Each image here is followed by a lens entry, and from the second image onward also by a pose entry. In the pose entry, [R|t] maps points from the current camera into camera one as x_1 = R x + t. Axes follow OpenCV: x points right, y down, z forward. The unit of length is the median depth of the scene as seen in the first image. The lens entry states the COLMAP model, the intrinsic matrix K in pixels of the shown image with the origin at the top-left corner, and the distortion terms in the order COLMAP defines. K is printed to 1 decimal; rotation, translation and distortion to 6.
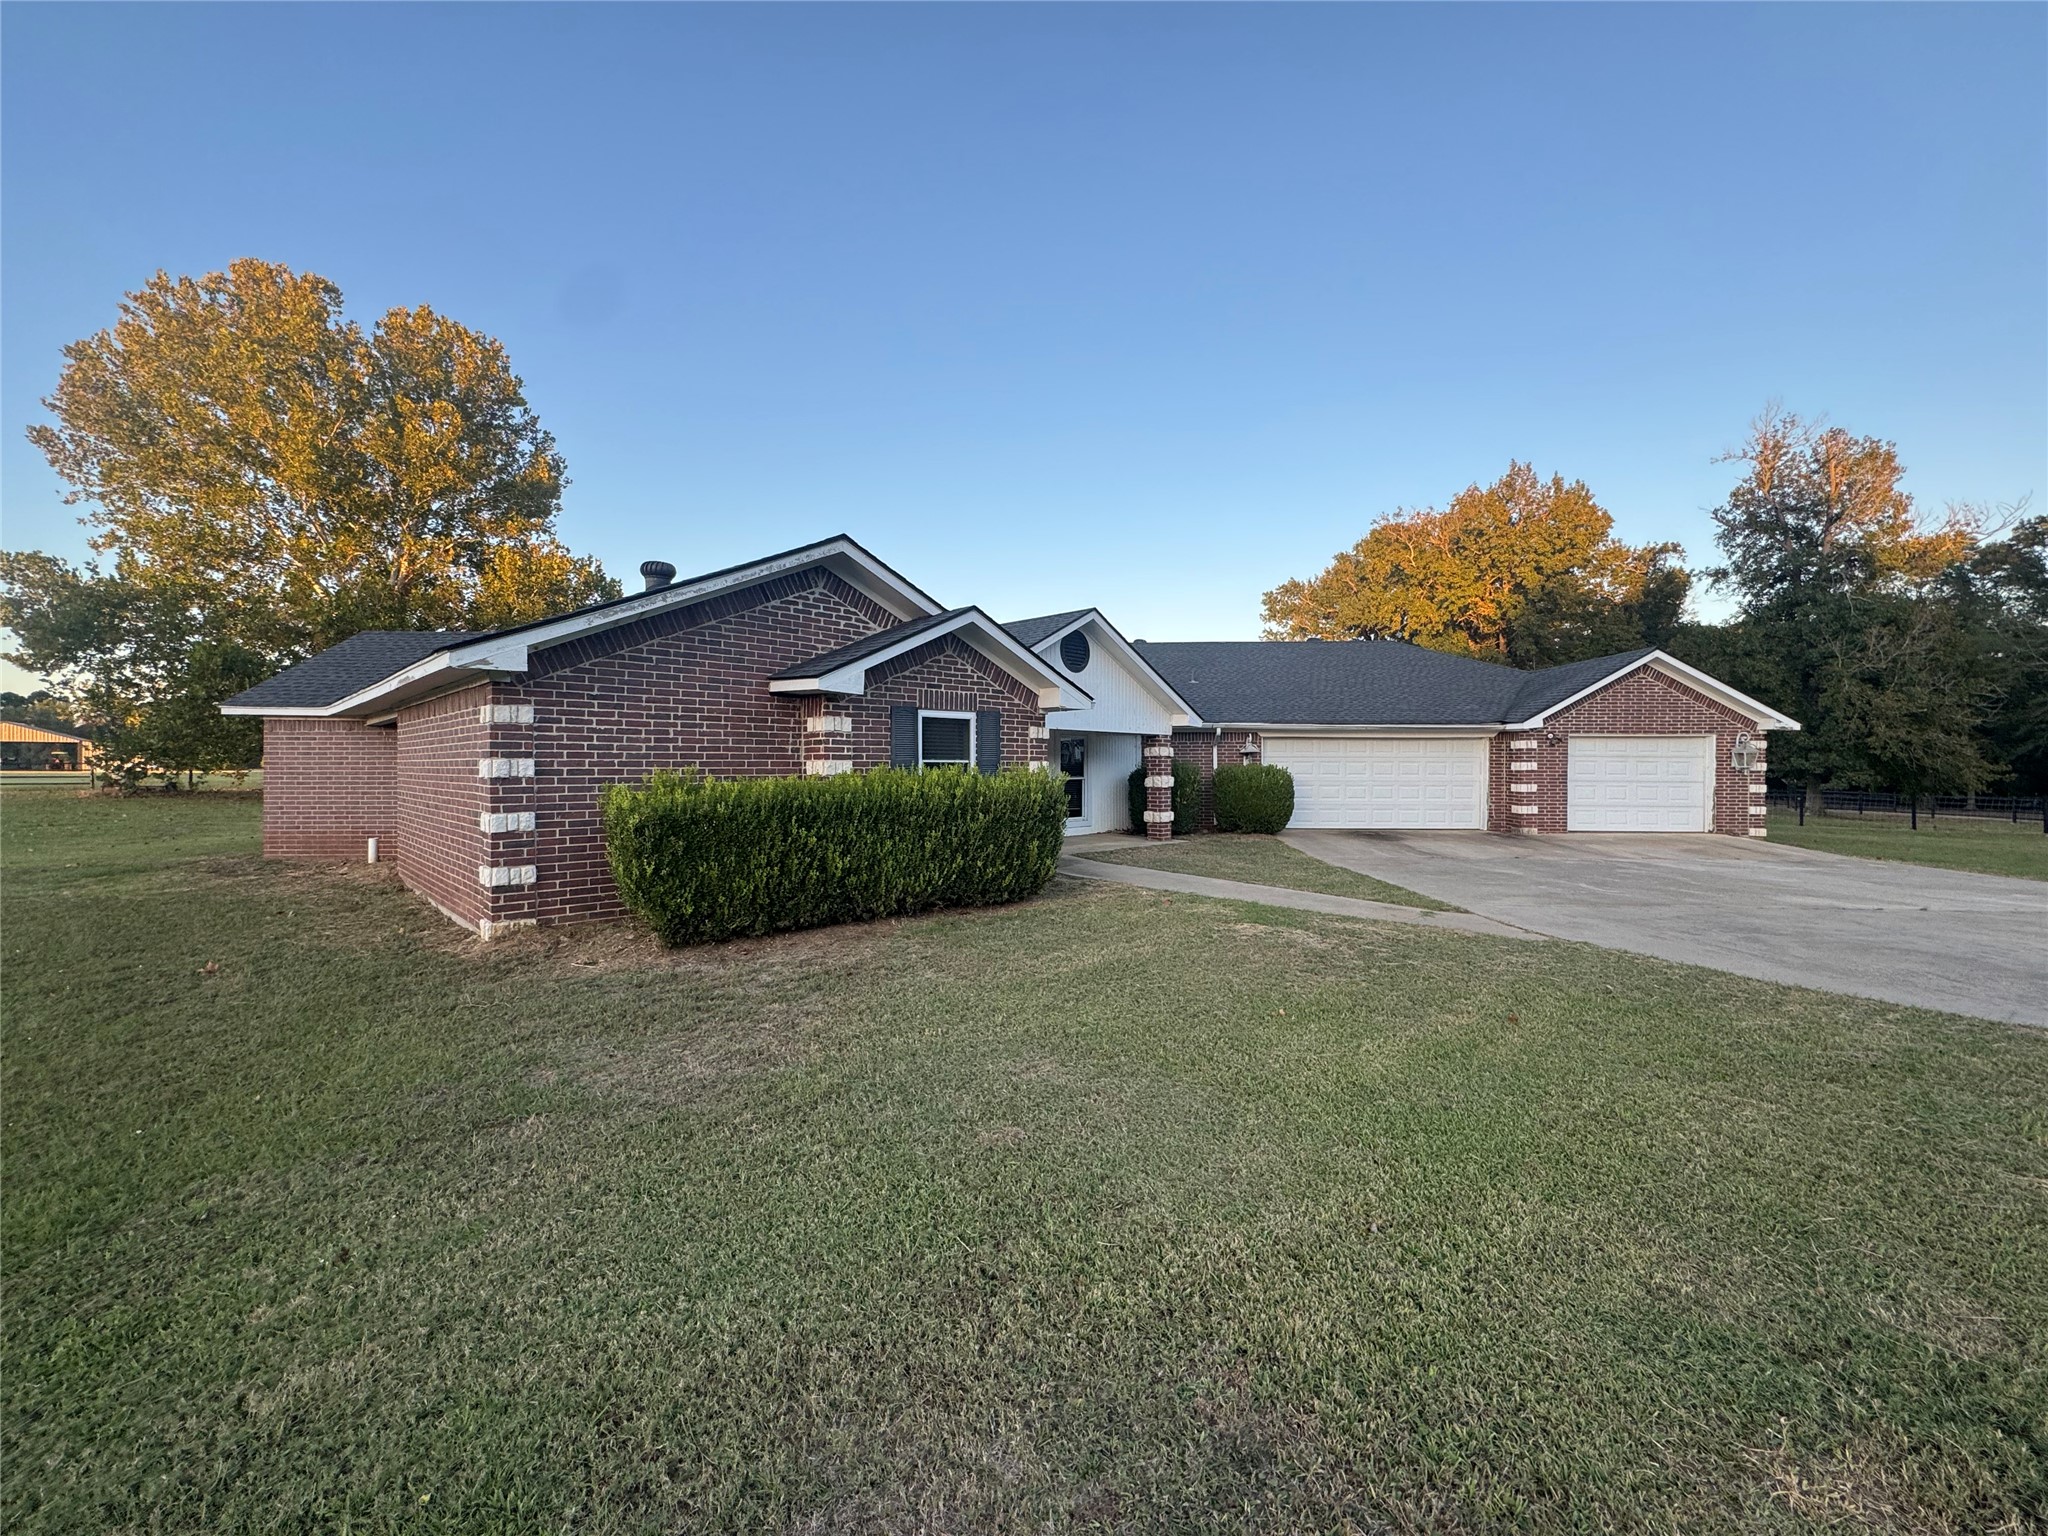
lens RADIAL K [[815.0, 0, 1024.0], [0, 815.0, 768.0], [0, 0, 1]] dist [0.003088, 0.000111]
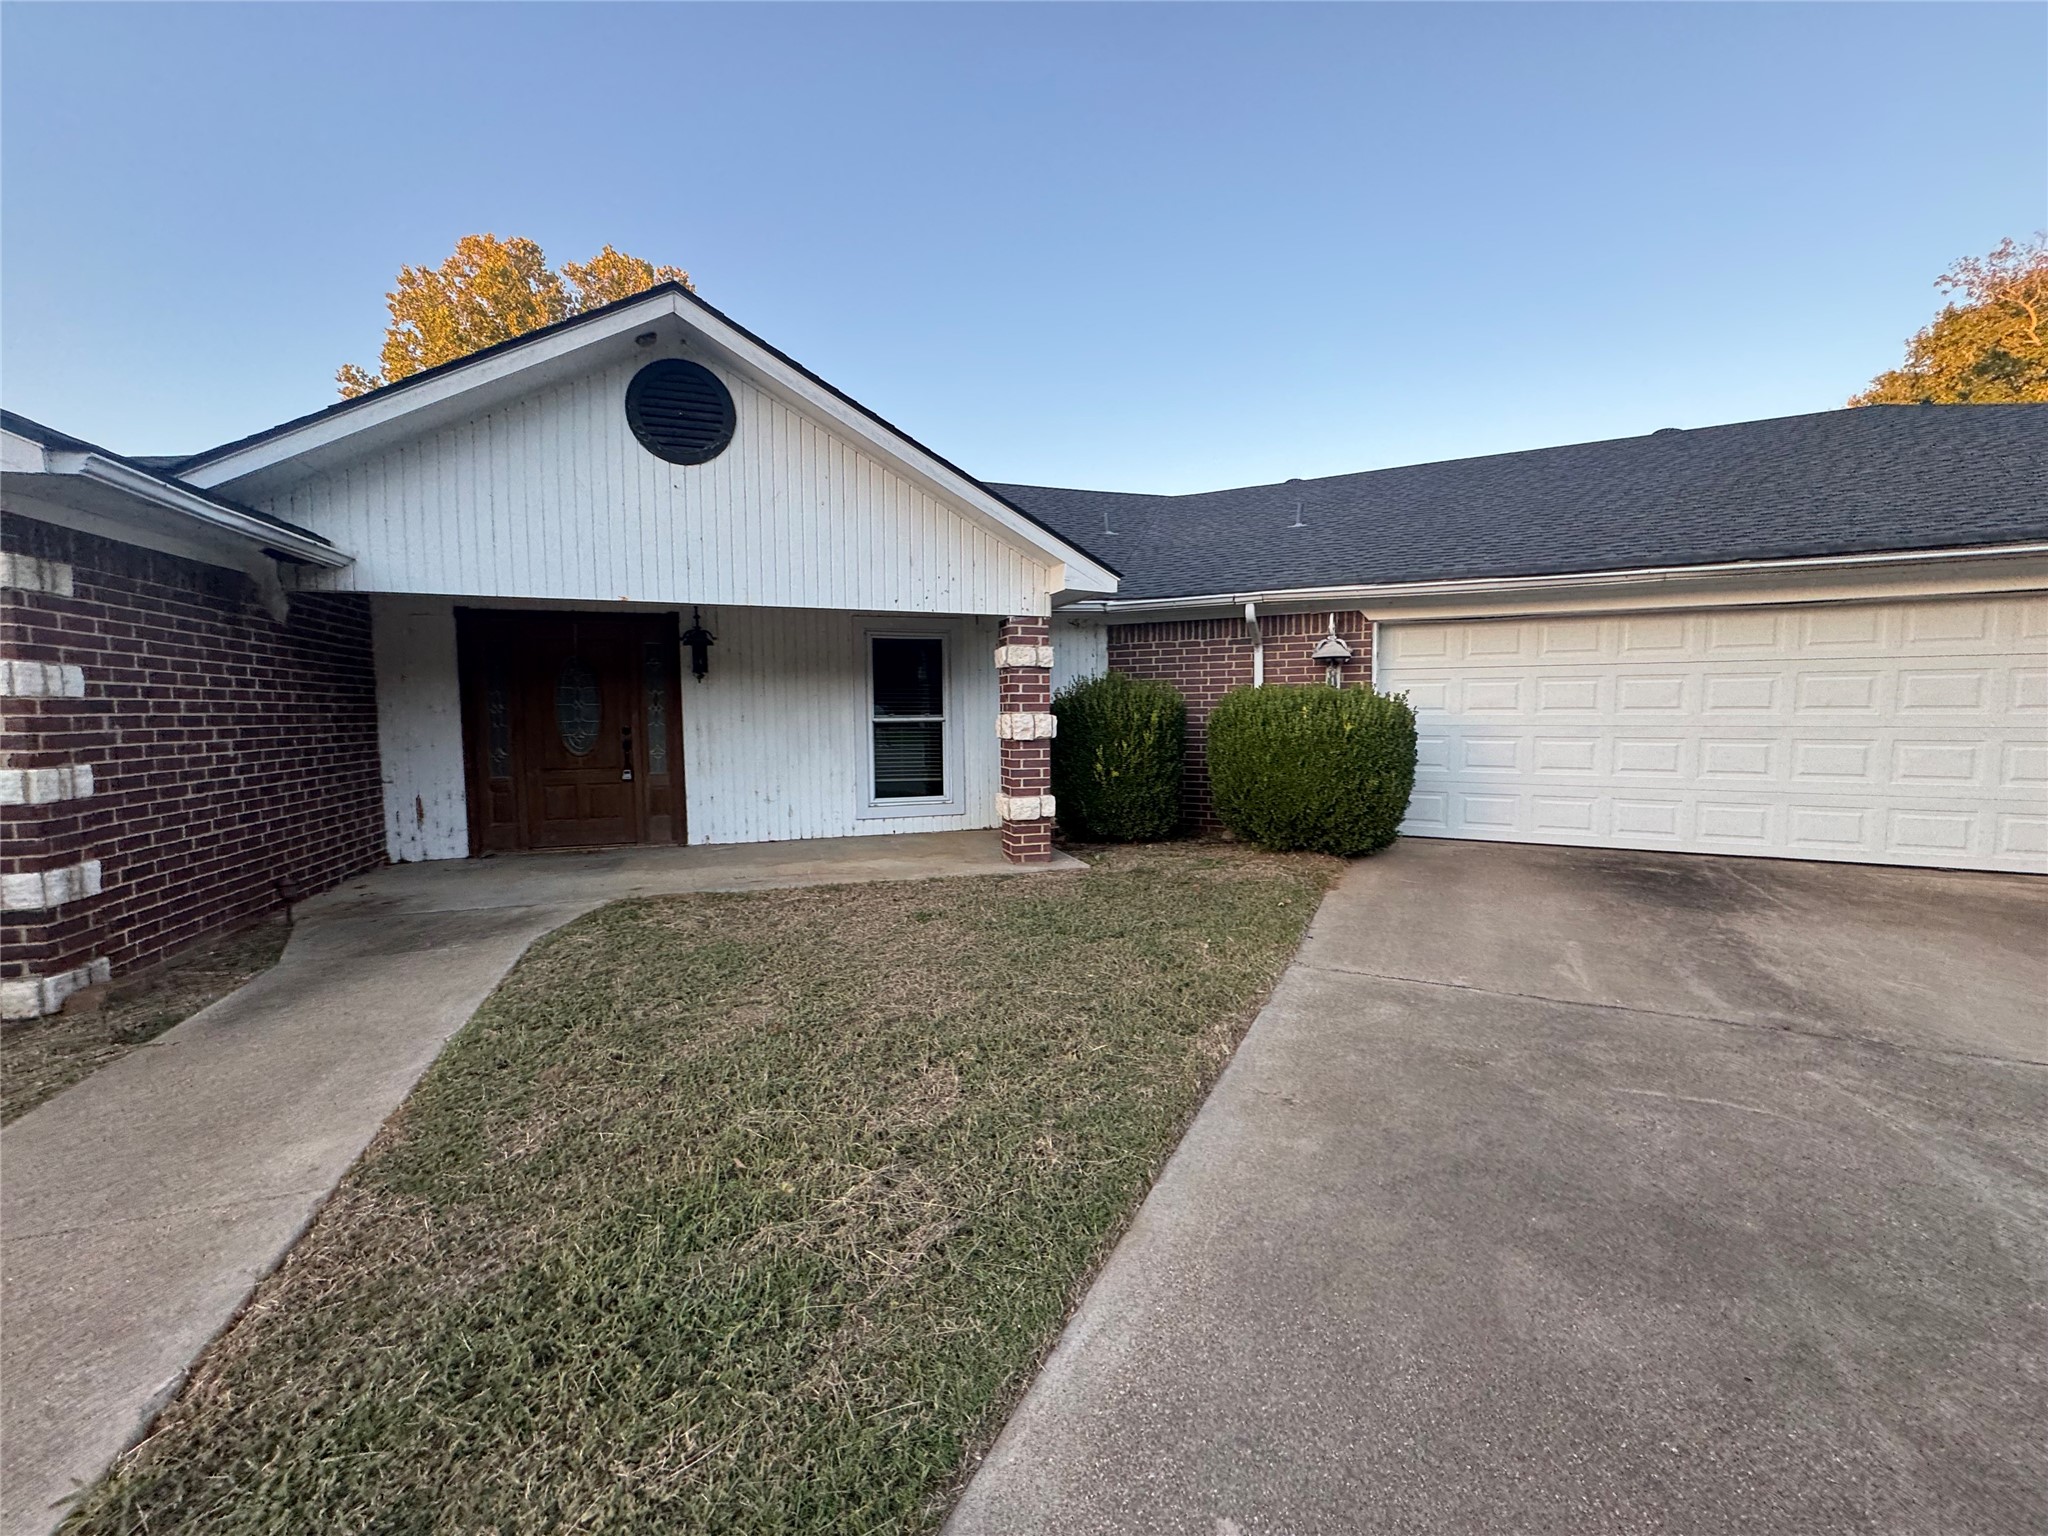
lens RADIAL K [[812.1, 0, 1024.0], [0, 812.1, 768.0], [0, 0, 1]] dist [-0.000223, 0.000117]
pose [[0.899210, 0.025386, -0.436780, 0.651714], [0.004333, 0.997750, 0.066911, 0.017923], [0.437496, -0.062060, 0.897076, 1.112376]]
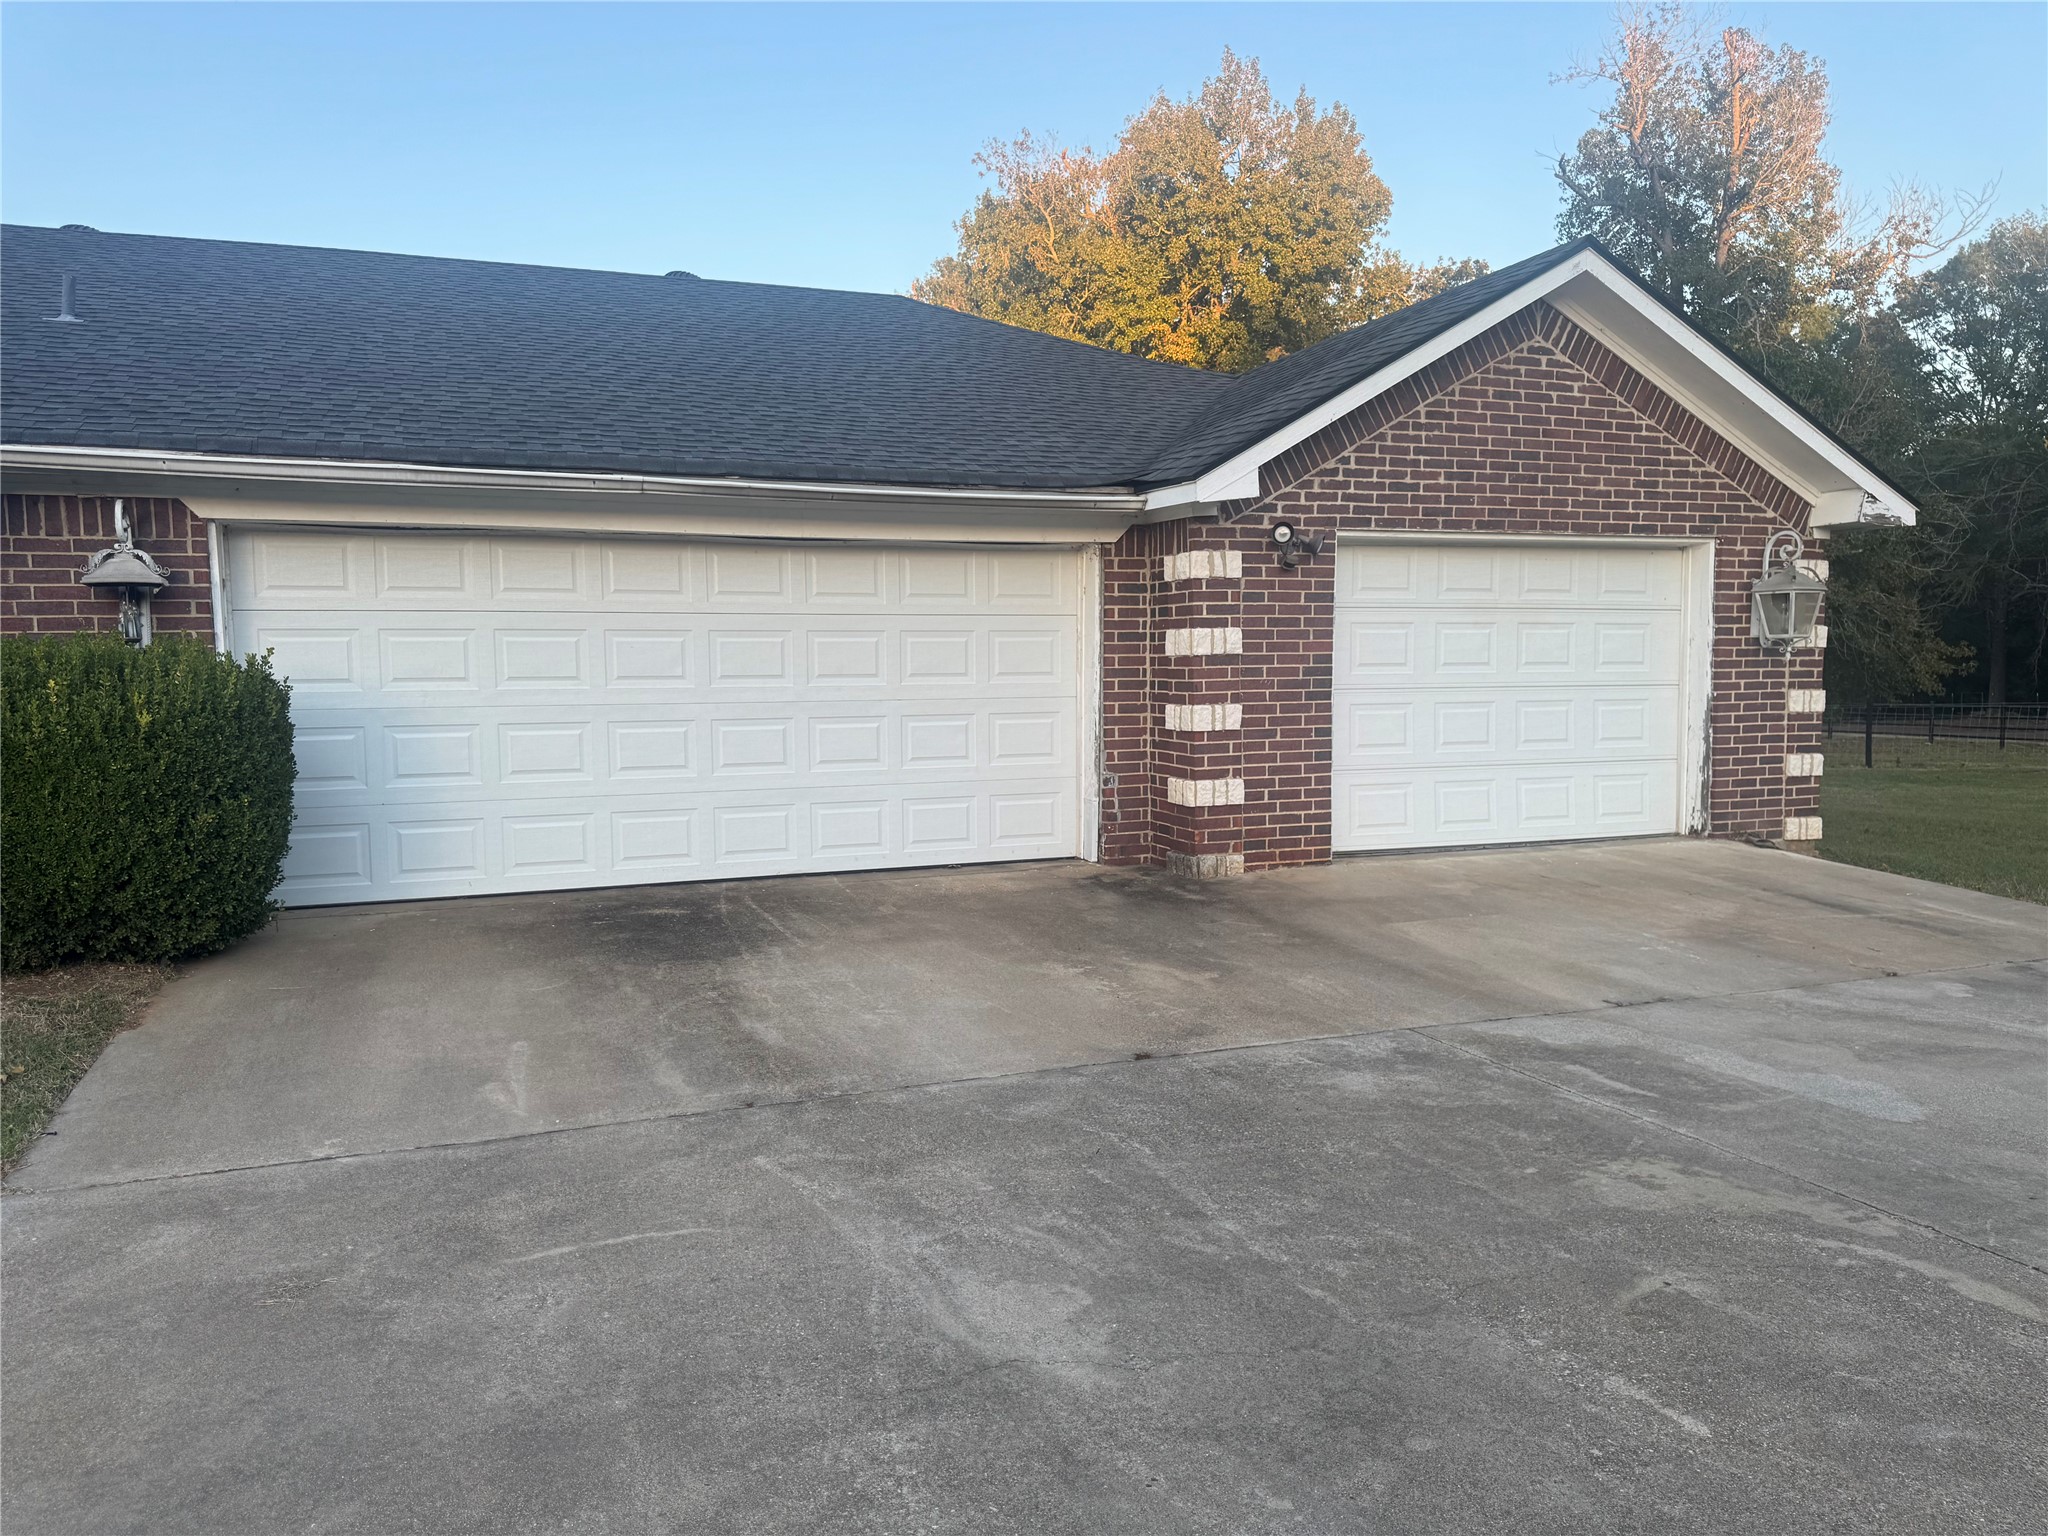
lens RADIAL K [[1432.8, 0, 1002.9], [0, 1432.8, 768.2], [0, 0, 1]] dist [0.109317, -0.161041]
pose [[0.930126, -0.038383, 0.365228, 0.718688], [0.015271, 0.997705, 0.065962, 0.015681], [-0.366922, -0.055776, 0.928578, 1.101912]]
